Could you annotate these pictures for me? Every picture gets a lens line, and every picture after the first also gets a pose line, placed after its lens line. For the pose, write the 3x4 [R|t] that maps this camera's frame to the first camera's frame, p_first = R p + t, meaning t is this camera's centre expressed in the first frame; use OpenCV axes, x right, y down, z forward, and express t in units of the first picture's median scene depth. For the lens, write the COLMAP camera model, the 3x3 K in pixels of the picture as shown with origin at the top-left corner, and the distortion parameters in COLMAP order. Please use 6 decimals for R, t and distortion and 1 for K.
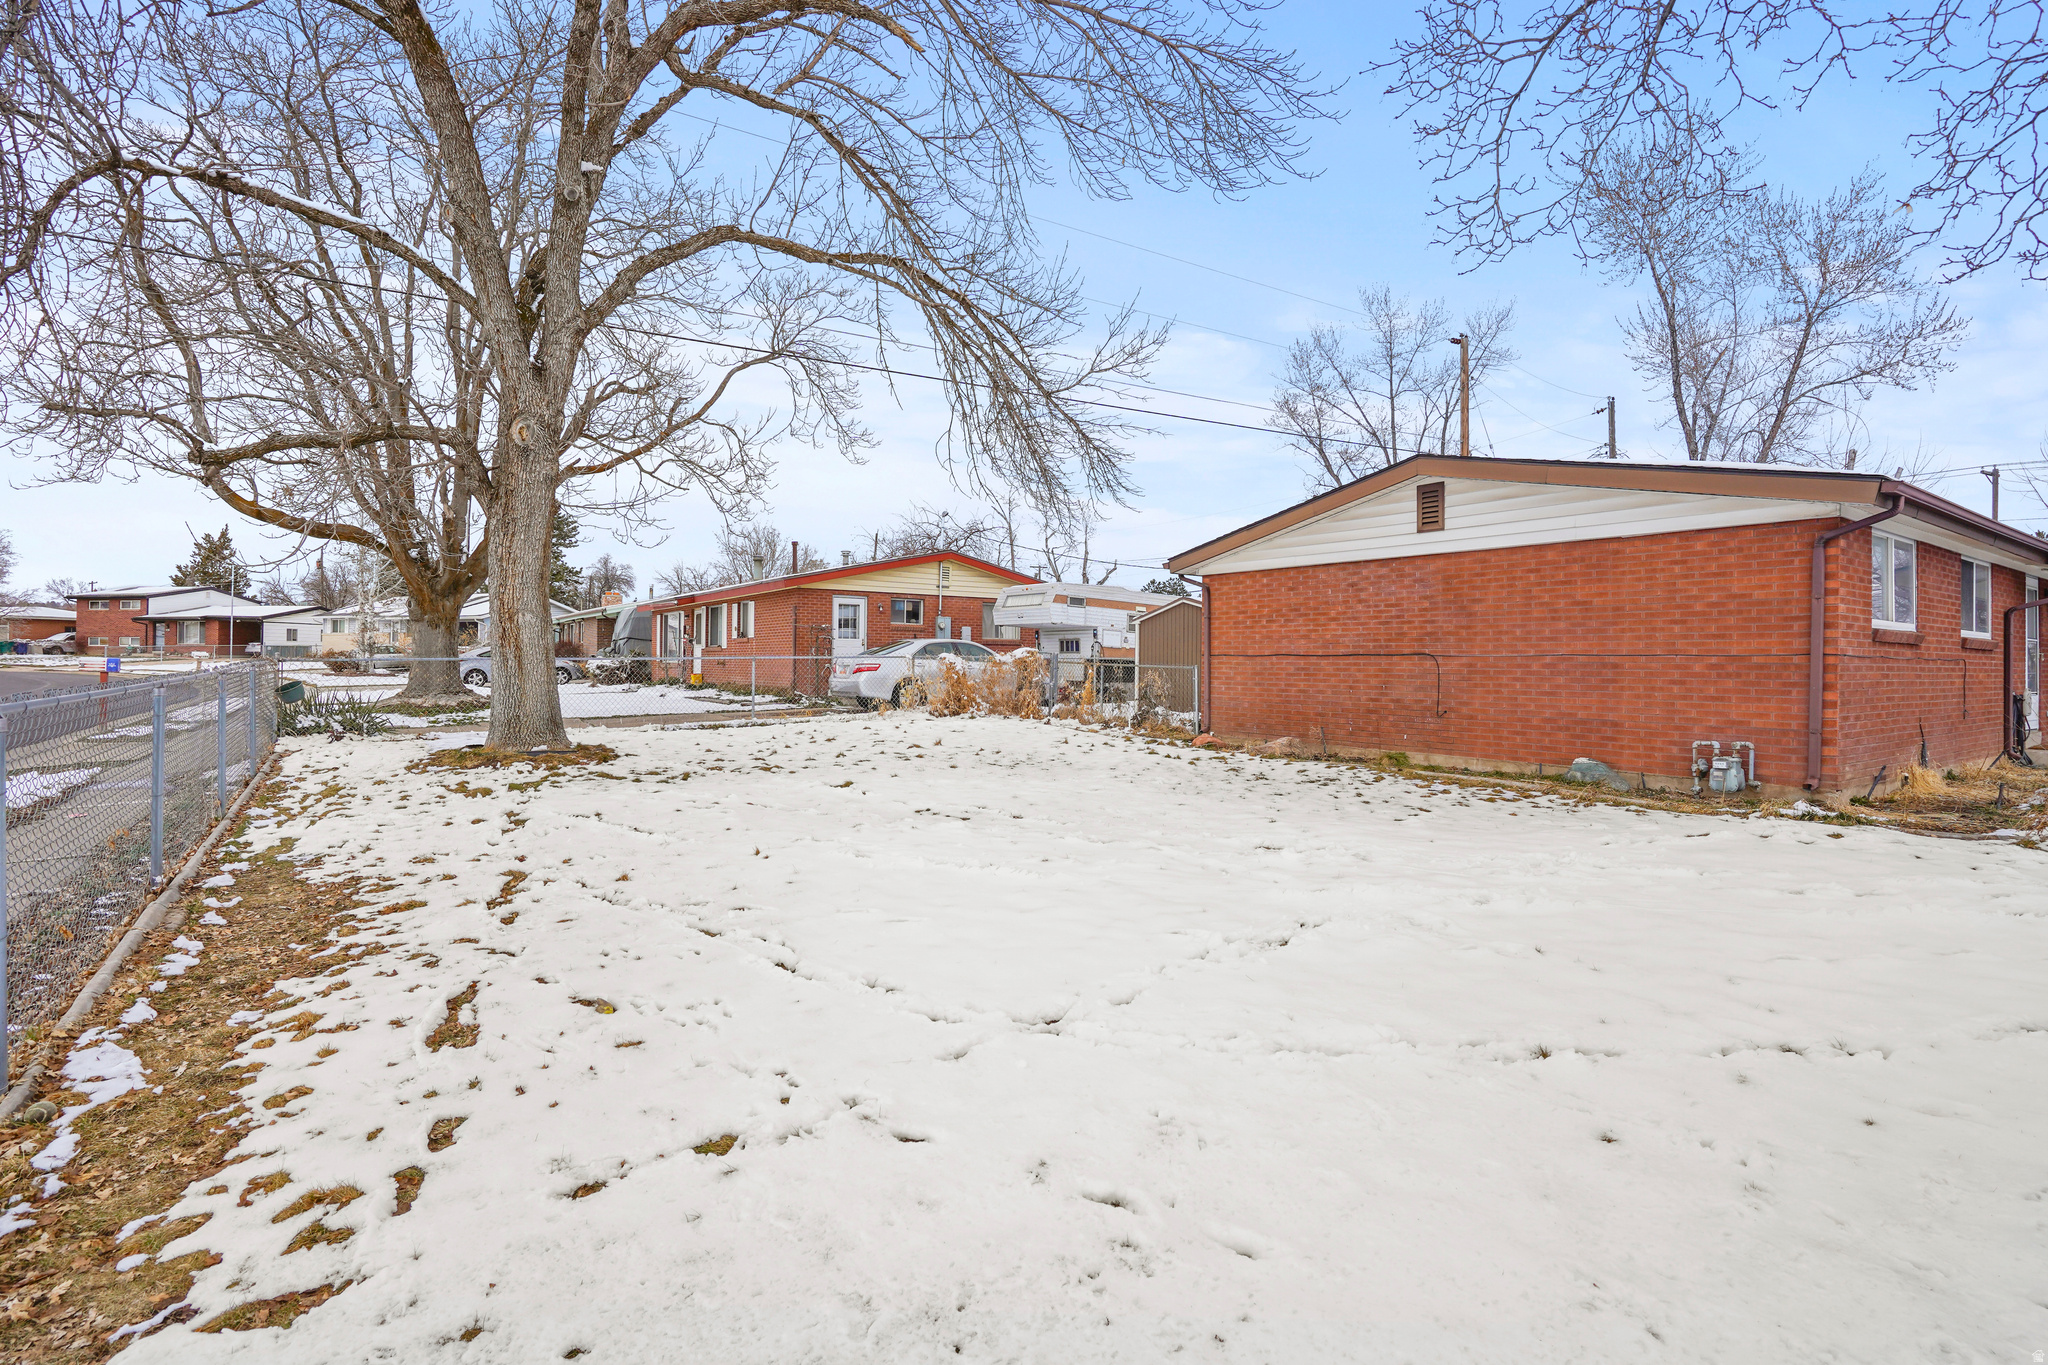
lens RADIAL K [[976.1, 0, 1002.7], [0, 976.1, 678.1], [0, 0, 1]] dist [-0.073605, 0.035951]
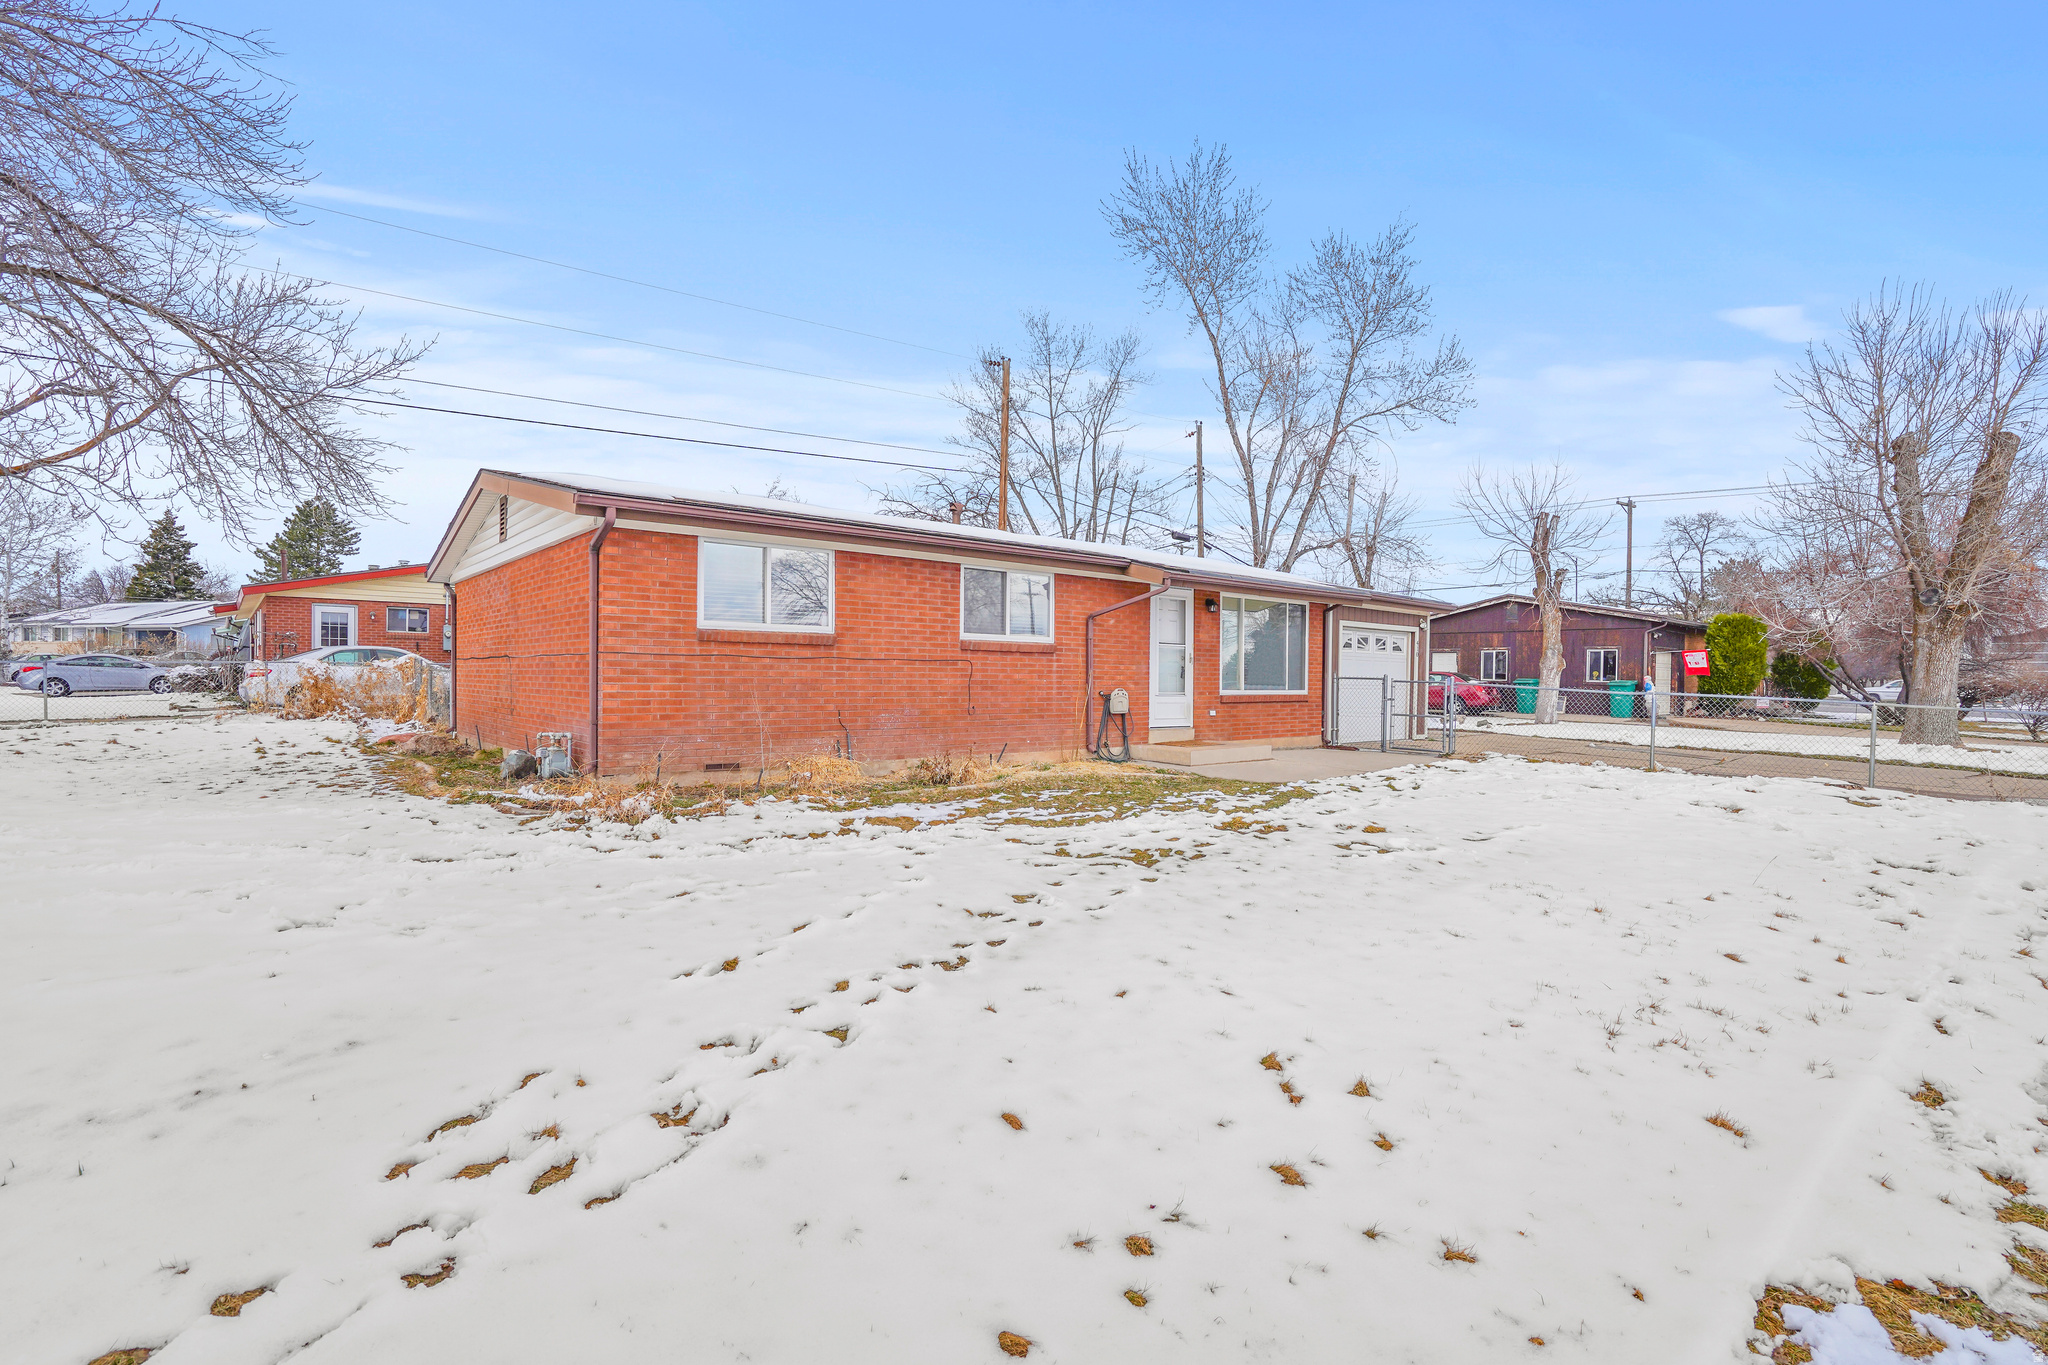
lens RADIAL K [[965.1, 0, 1019.2], [0, 965.1, 699.8], [0, 0, 1]] dist [-0.058153, 0.024651]
pose [[0.993574, -0.001307, 0.113178, 0.530790], [0.000409, 0.999968, 0.007963, 0.009462], [-0.113185, -0.007865, 0.993543, -0.069487]]
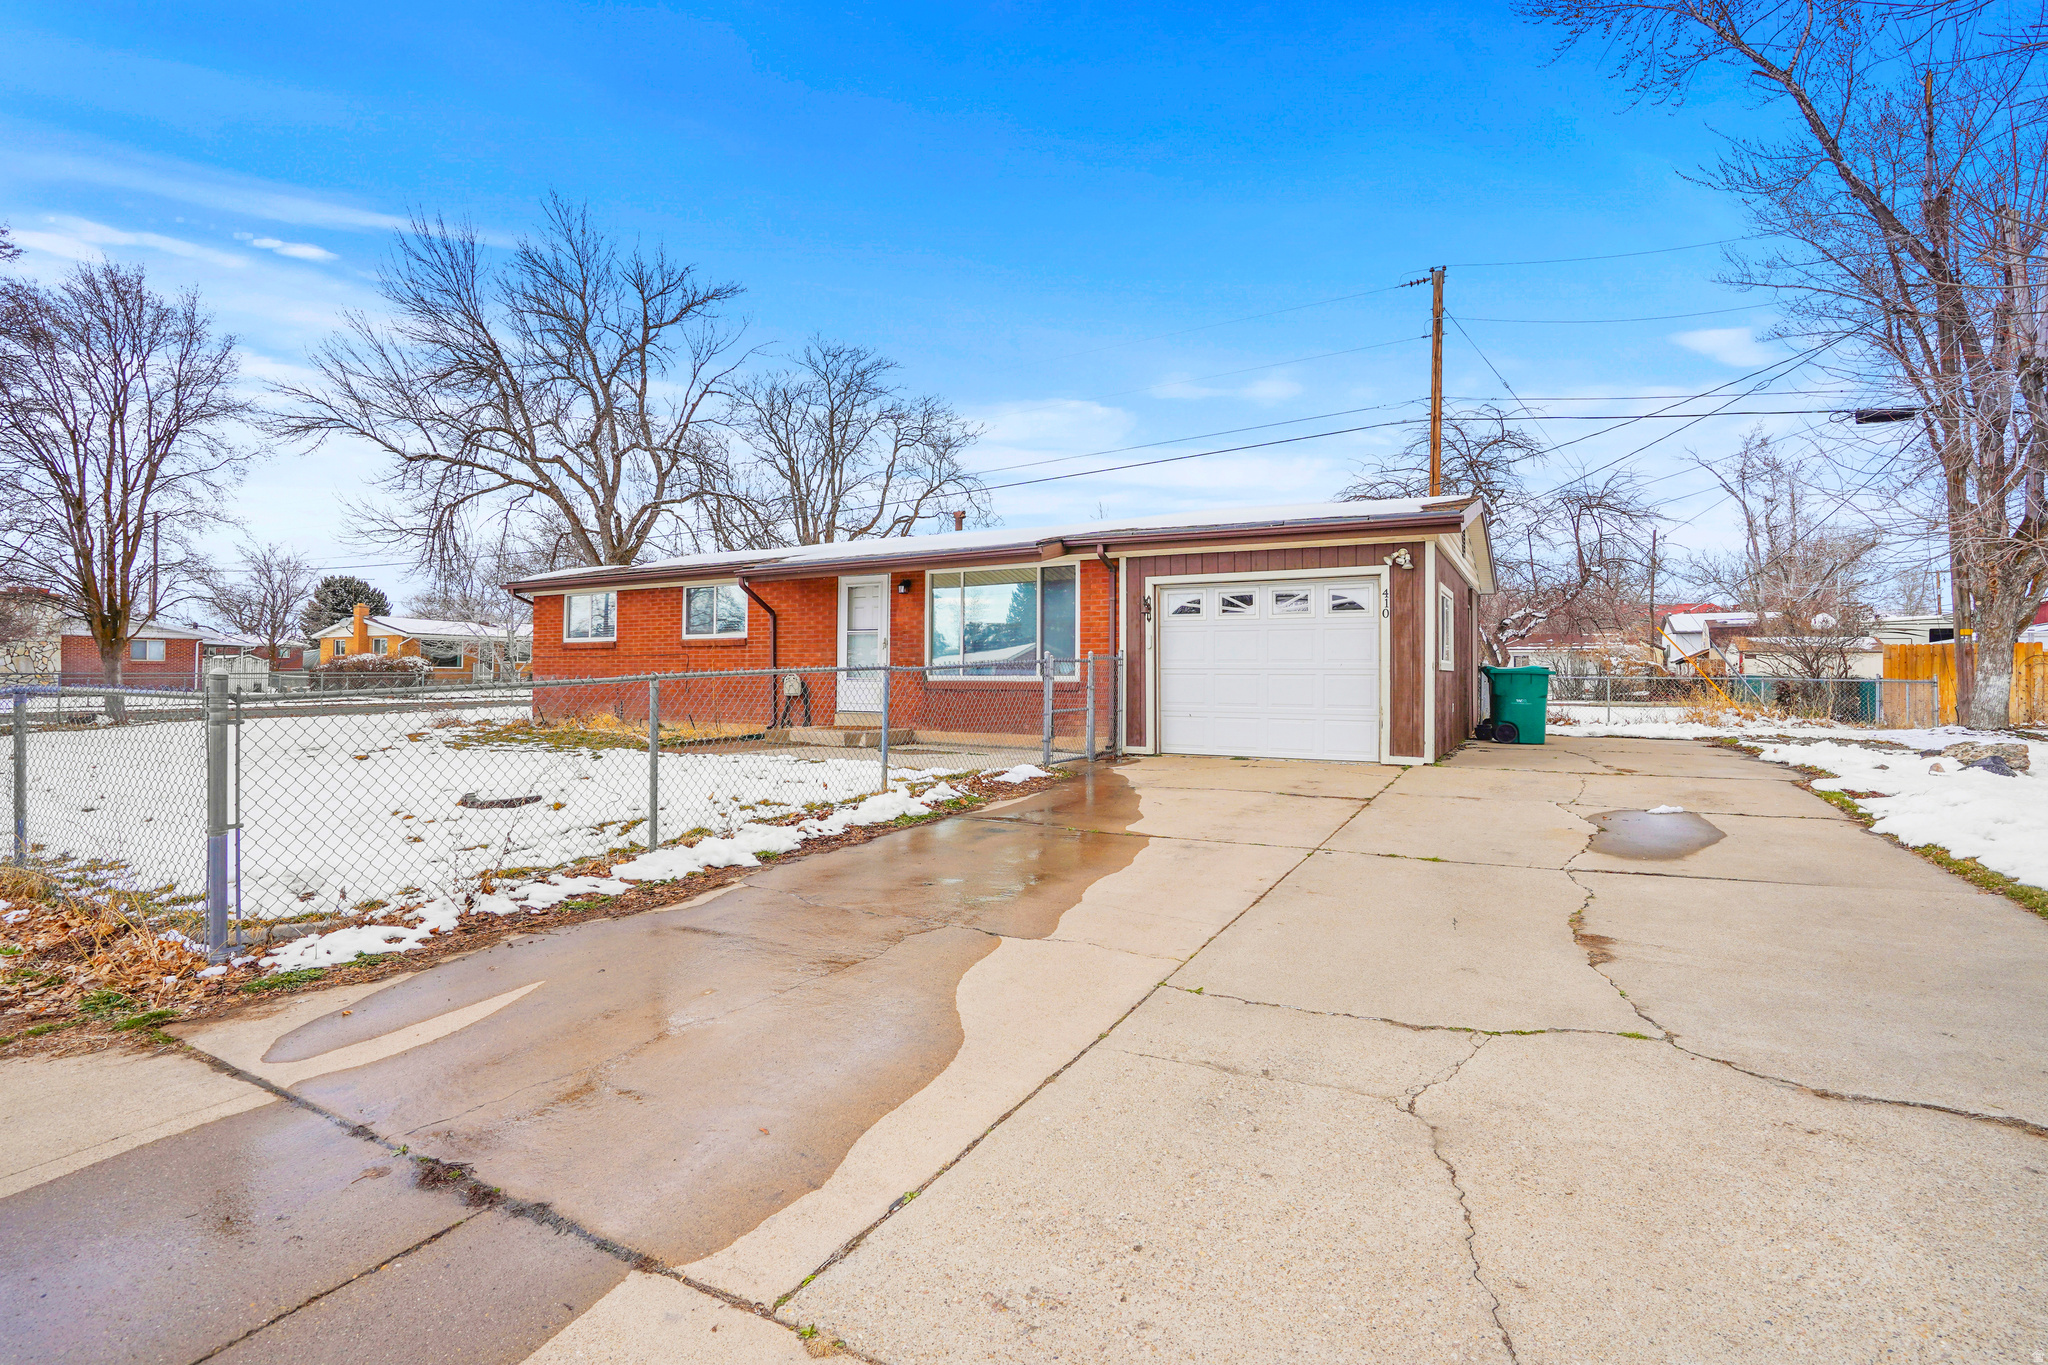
lens RADIAL K [[976.1, 0, 1002.7], [0, 976.1, 678.1], [0, 0, 1]] dist [-0.073605, 0.035951]
pose [[0.434209, 0.000967, -0.900811, 1.492652], [-0.004418, 0.999990, -0.001056, 0.010523], [0.900801, 0.004438, 0.434209, 0.431237]]
